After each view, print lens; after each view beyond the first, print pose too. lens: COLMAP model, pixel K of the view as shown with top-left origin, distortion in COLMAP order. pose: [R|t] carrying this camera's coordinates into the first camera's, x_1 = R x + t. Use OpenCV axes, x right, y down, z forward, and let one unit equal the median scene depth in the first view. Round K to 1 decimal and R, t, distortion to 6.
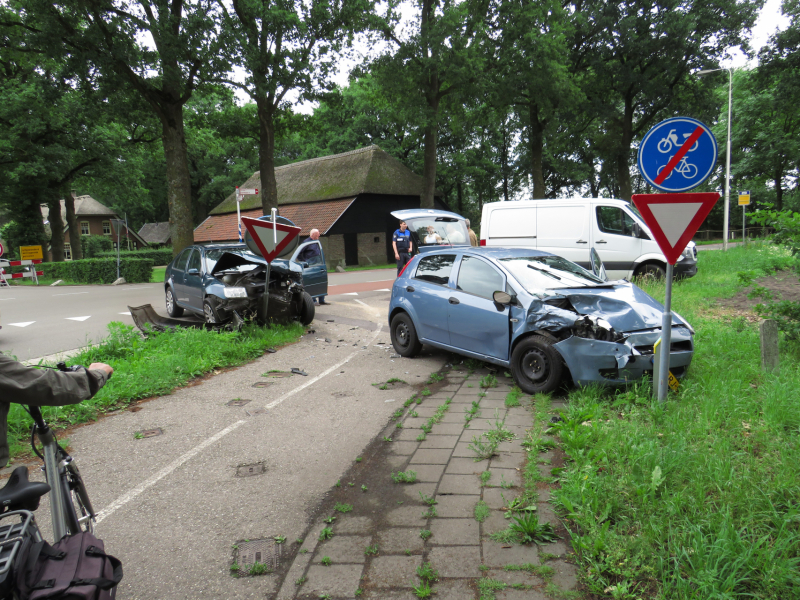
lens RADIAL K [[568.6, 0, 400.0], [0, 568.6, 300.0], [0, 0, 1]] dist [-0.027126, 0.009056]
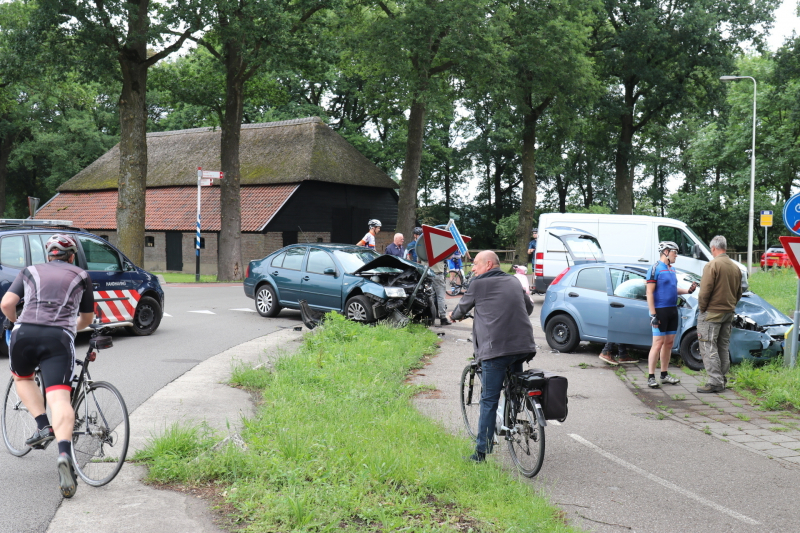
lens RADIAL K [[883.0, 0, 397.1], [0, 883.0, 252.1], [0, 0, 1]] dist [-0.102980, 0.053725]
pose [[0.981939, 0.053972, 0.181337, -0.593368], [-0.036670, 0.994565, -0.097448, 0.074381], [-0.185610, 0.089038, 0.978581, -0.648822]]
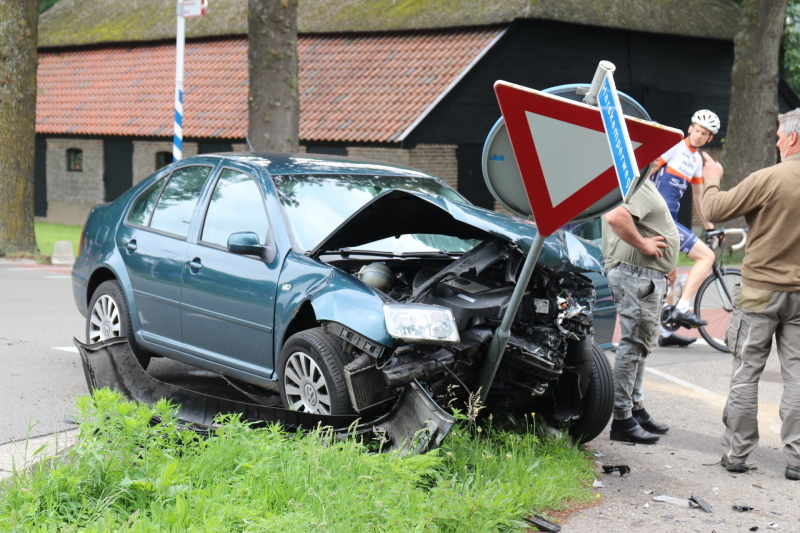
lens RADIAL K [[1834.9, 0, 400.0], [0, 1834.9, 266.5], [0, 0, 1]] dist [0.023248, 0.497988]
pose [[0.995298, 0.076978, -0.058787, -0.244480], [-0.079850, 0.995643, -0.048161, 0.005192], [0.054824, 0.052629, 0.997108, 0.005919]]
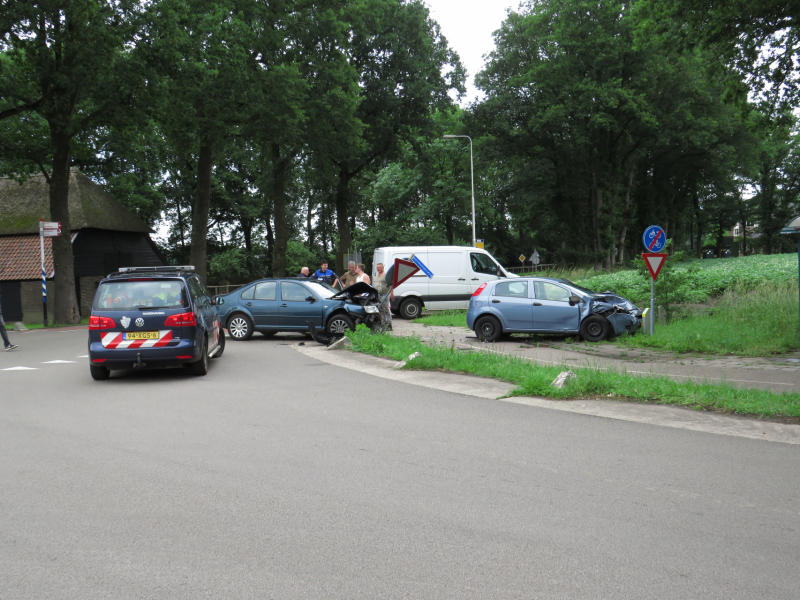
lens RADIAL K [[829.4, 0, 400.0], [0, 829.4, 300.0], [0, 0, 1]] dist [-0.053523, 0.001044]
pose [[0.811771, -0.012400, 0.583844, -1.458276], [0.068458, 0.994902, -0.074053, 0.123885], [-0.579949, 0.100083, 0.808482, -0.749185]]
